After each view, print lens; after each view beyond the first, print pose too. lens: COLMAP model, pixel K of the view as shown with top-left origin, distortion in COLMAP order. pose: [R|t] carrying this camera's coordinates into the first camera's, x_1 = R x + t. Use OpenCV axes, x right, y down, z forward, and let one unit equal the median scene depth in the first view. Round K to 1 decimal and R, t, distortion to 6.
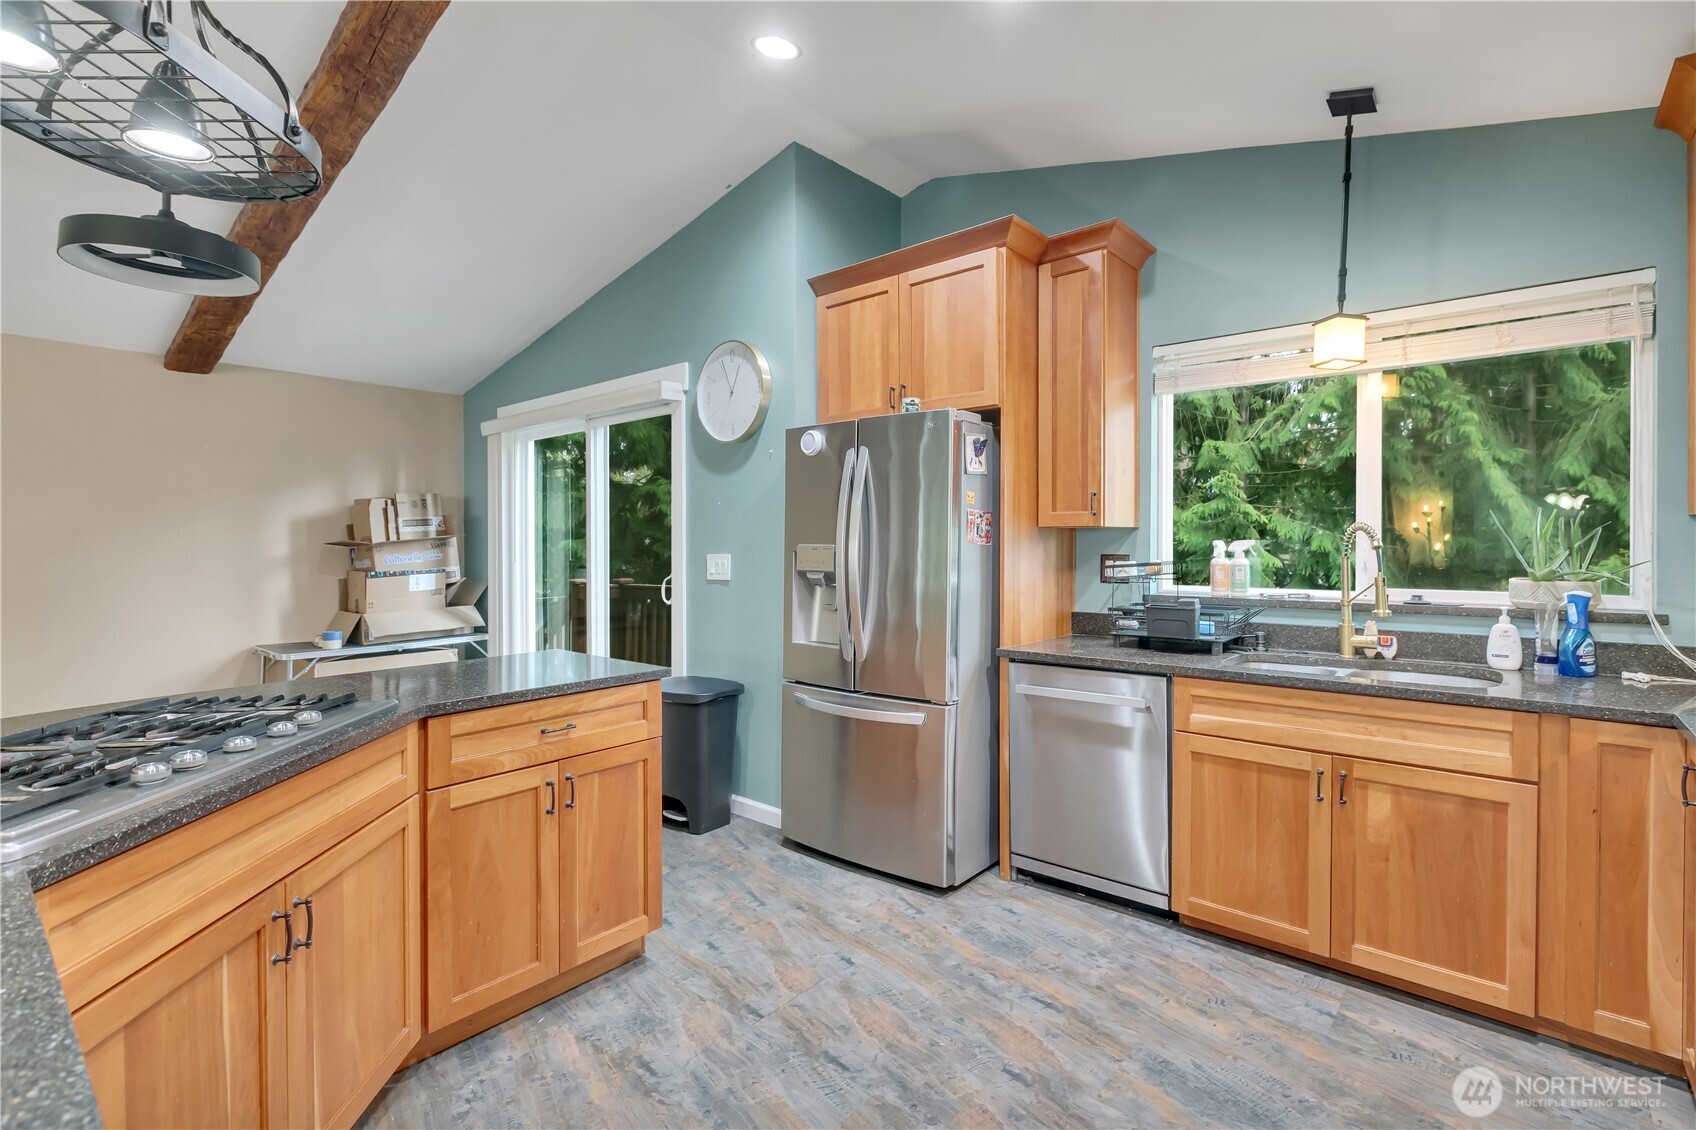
lens RADIAL K [[786.9, 0, 864.7], [0, 786.9, 548.9], [0, 0, 1]] dist [0.003088, -0.000861]
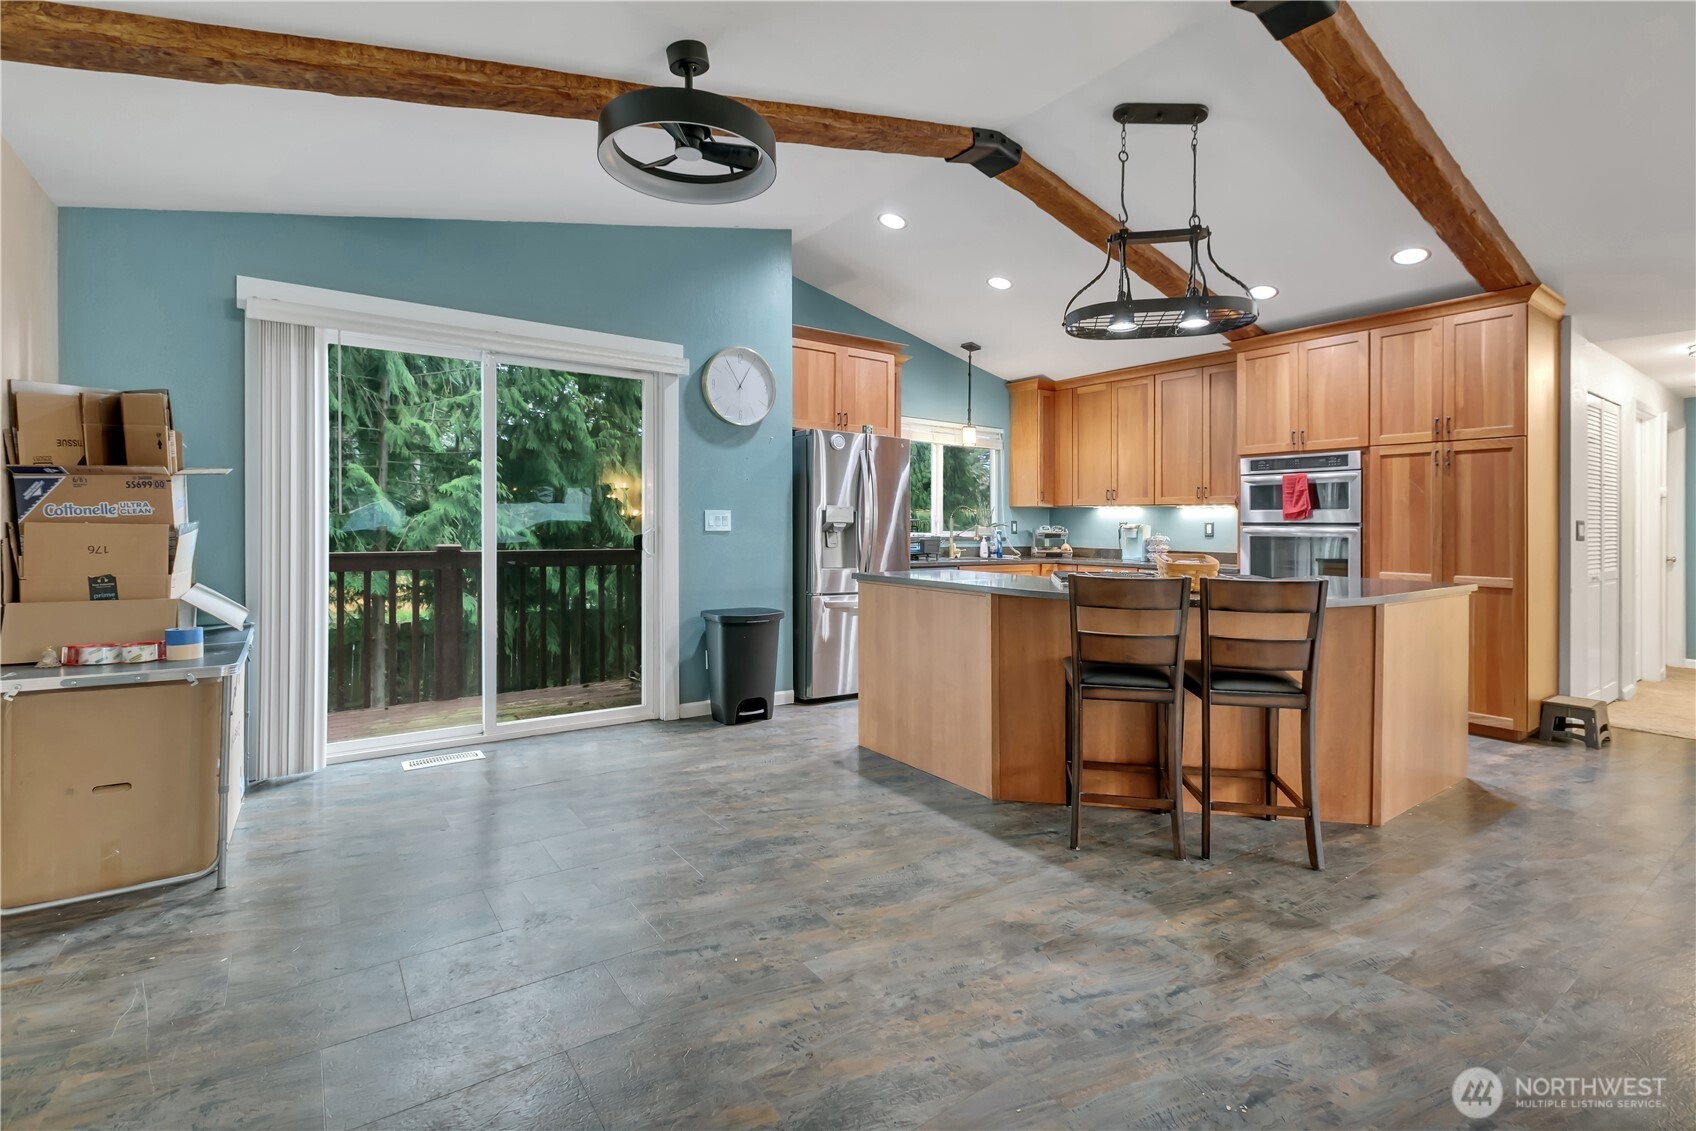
lens RADIAL K [[786.9, 0, 854.5], [0, 786.9, 518.3], [0, 0, 1]] dist [0.003088, -0.000861]
pose [[0.238998, 0.018877, 0.970837, -1.791330], [-0.006958, 0.999819, -0.017727, 0.053163], [-0.970995, -0.002518, 0.239086, 0.652509]]
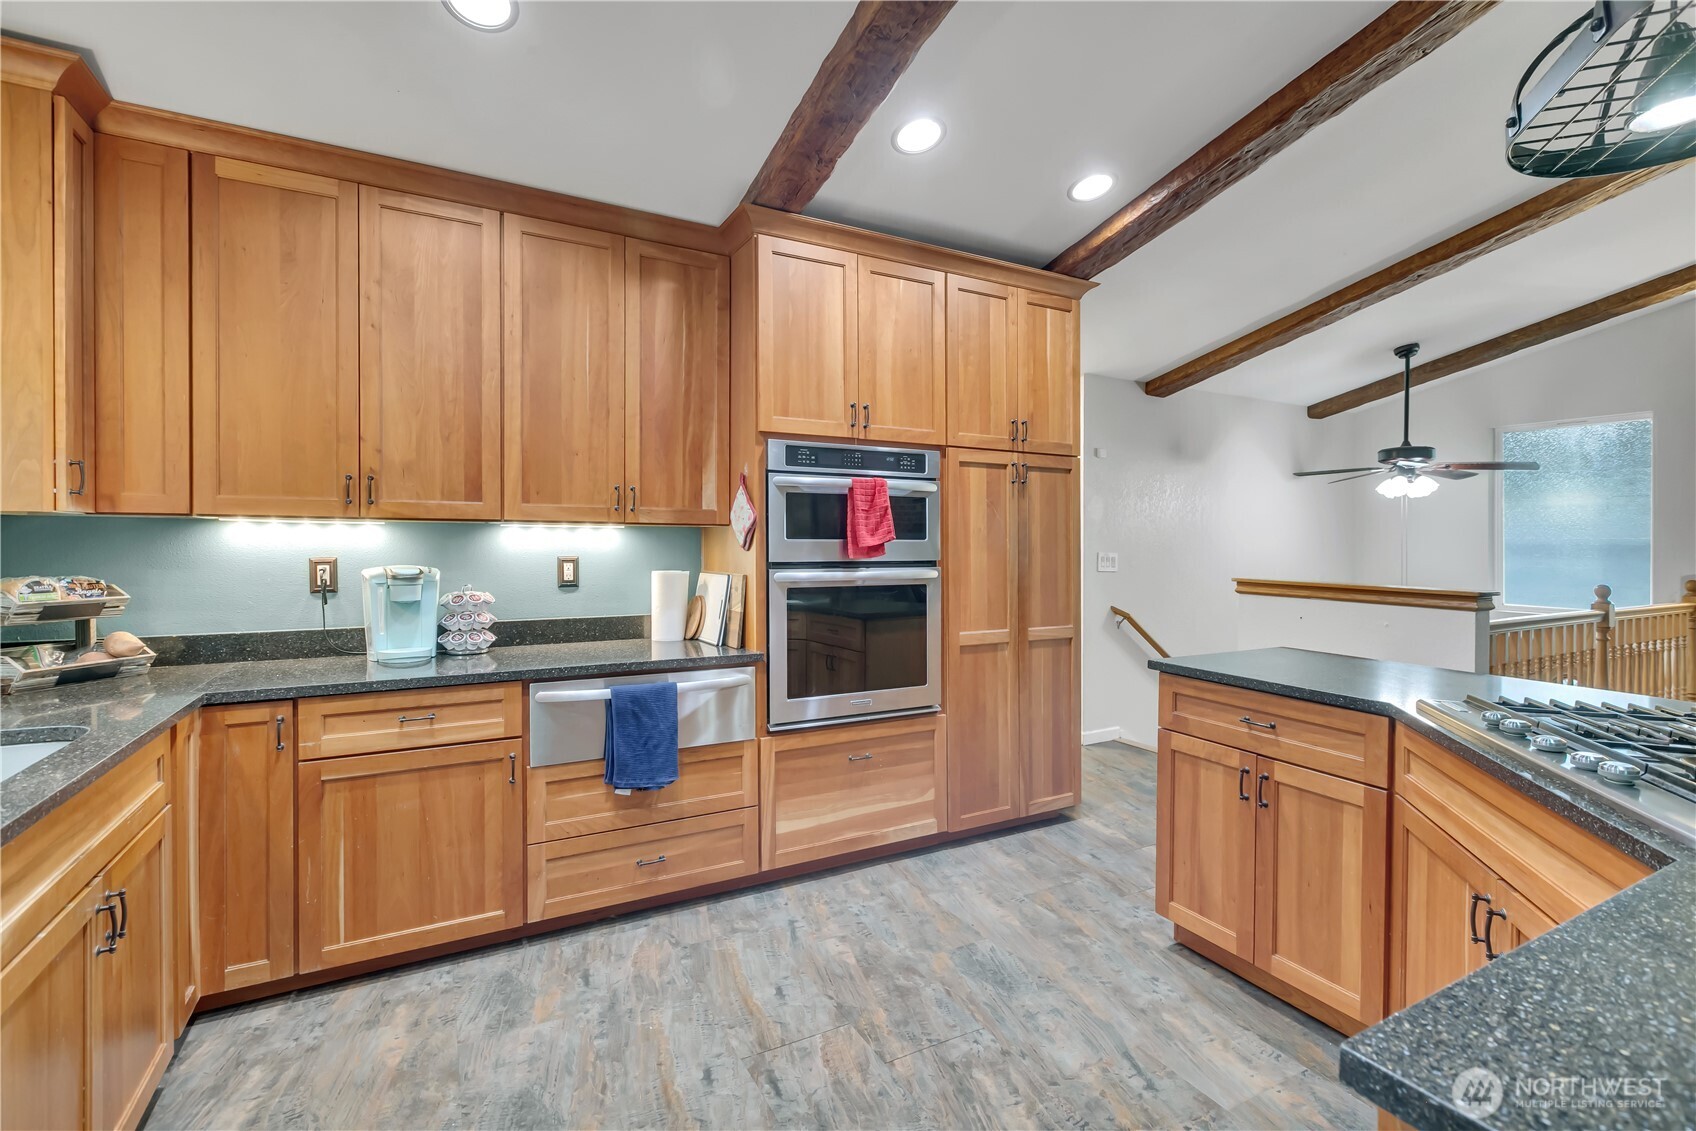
lens RADIAL K [[786.9, 0, 861.2], [0, 786.9, 540.2], [0, 0, 1]] dist [0.003088, -0.000861]
pose [[-0.936604, 0.004314, 0.350363, -0.163044], [0.004690, 0.999989, 0.000224, -0.004919], [-0.350358, 0.001853, -0.936614, 1.087130]]
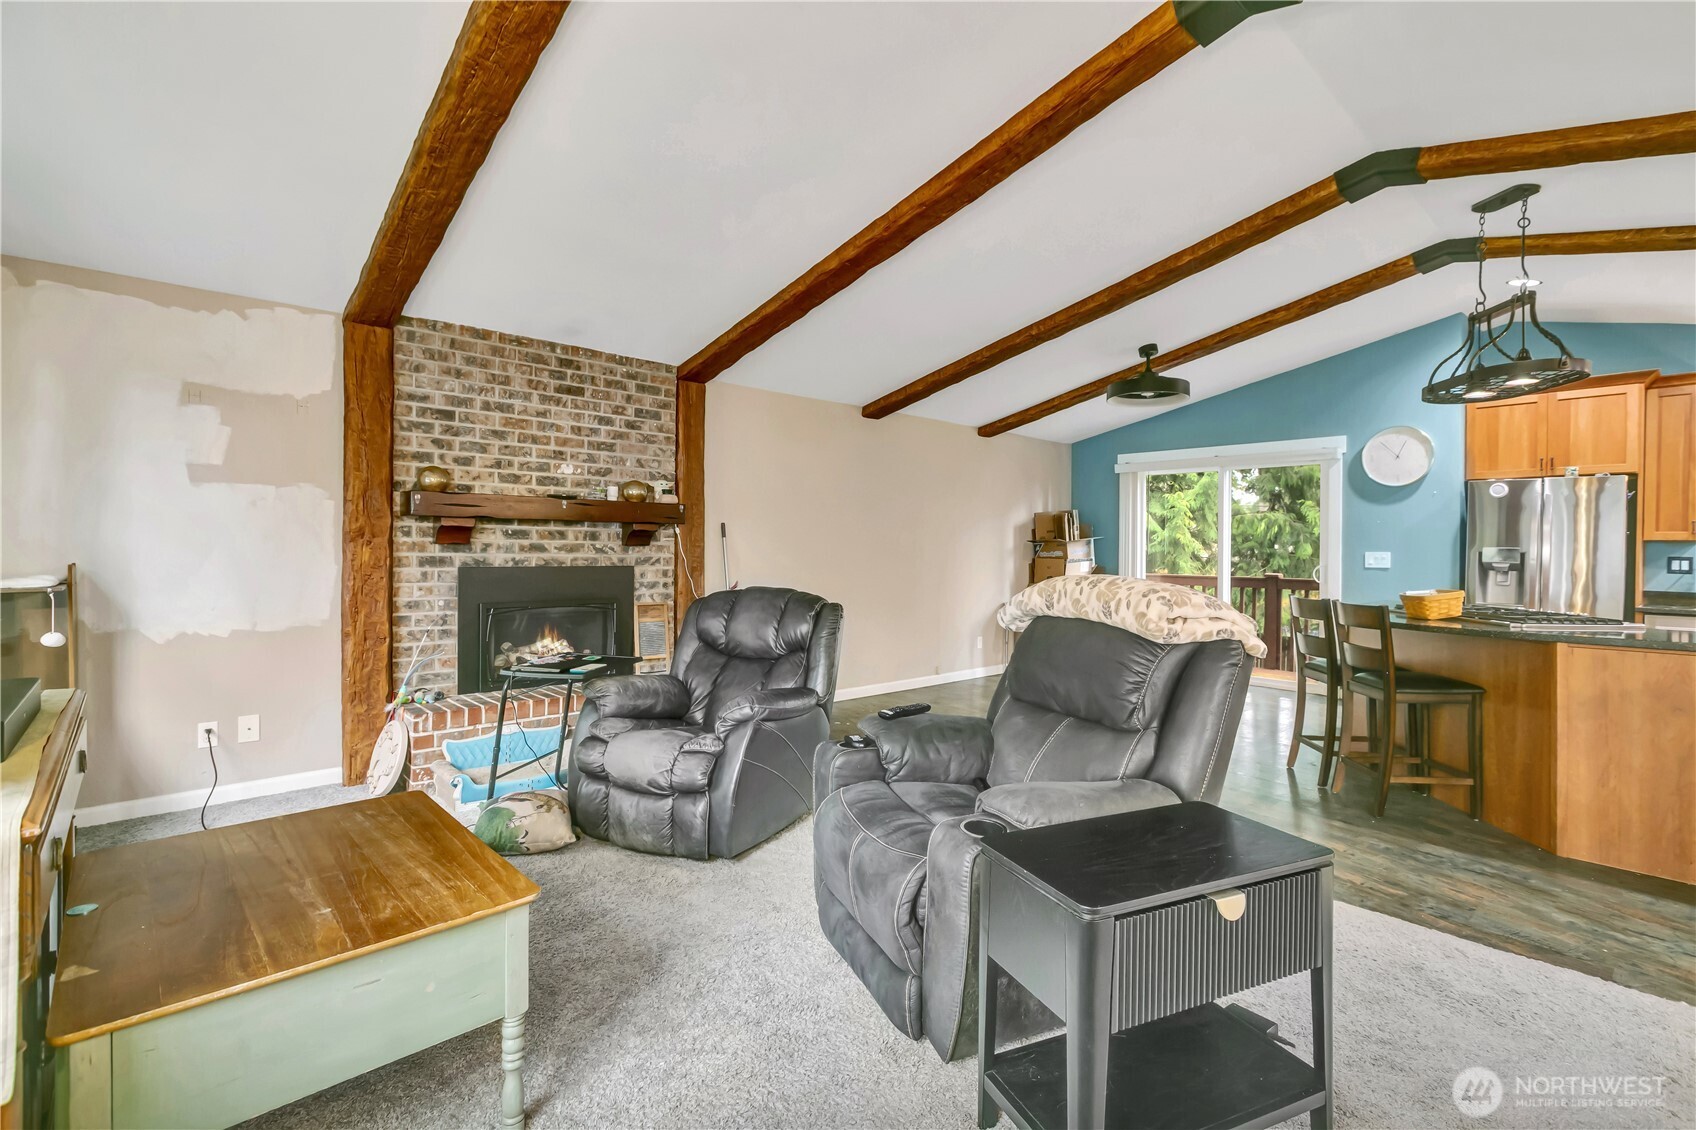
lens RADIAL K [[786.9, 0, 850.2], [0, 786.9, 551.3], [0, 0, 1]] dist [0.003088, -0.000861]
pose [[0.990585, 0.020475, -0.135356, -1.417664], [-0.020400, 0.999790, 0.001942, 0.032765], [0.135367, 0.000837, 0.990795, -1.071316]]
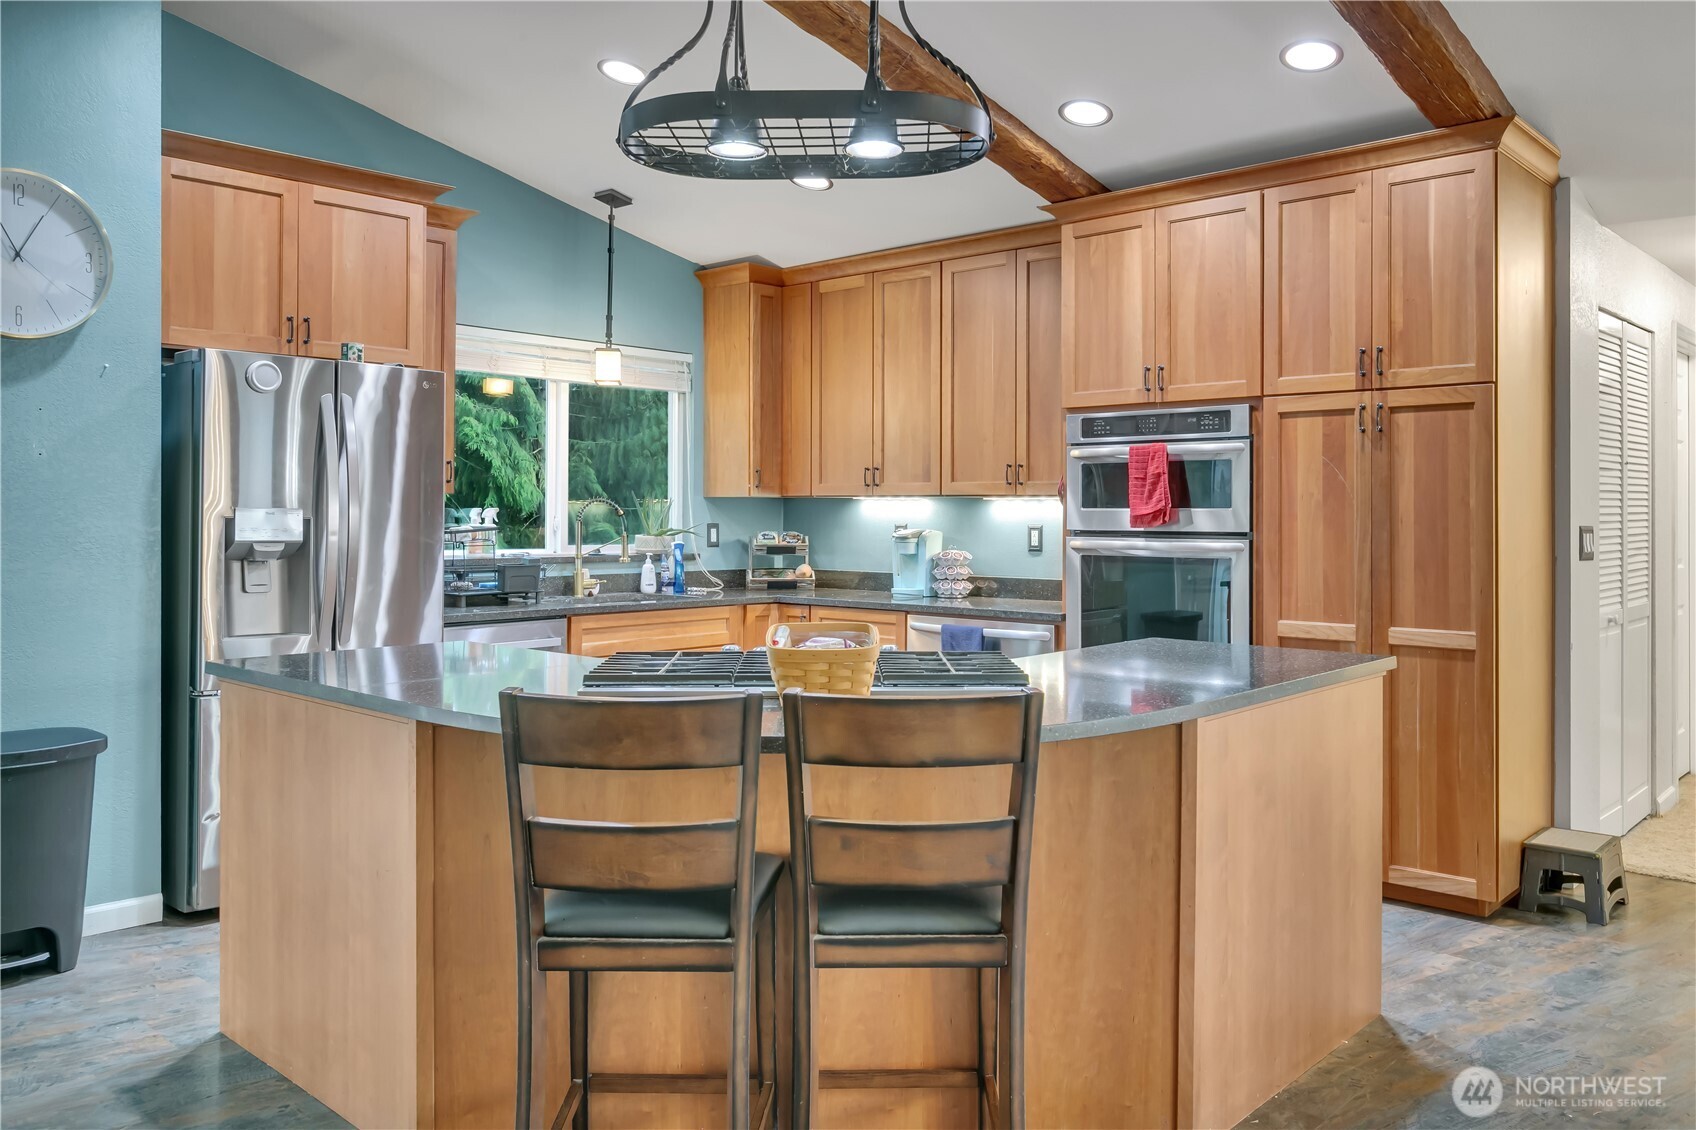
lens RADIAL K [[1304.9, 0, 859.8], [0, 1304.9, 500.9], [0, 0, 1]] dist [-0.007775, 0.009391]
pose [[0.043811, 0.016448, 0.998904, -1.475706], [0.001955, 0.999861, -0.016550, 0.011860], [-0.999038, 0.002678, 0.043773, 0.399228]]
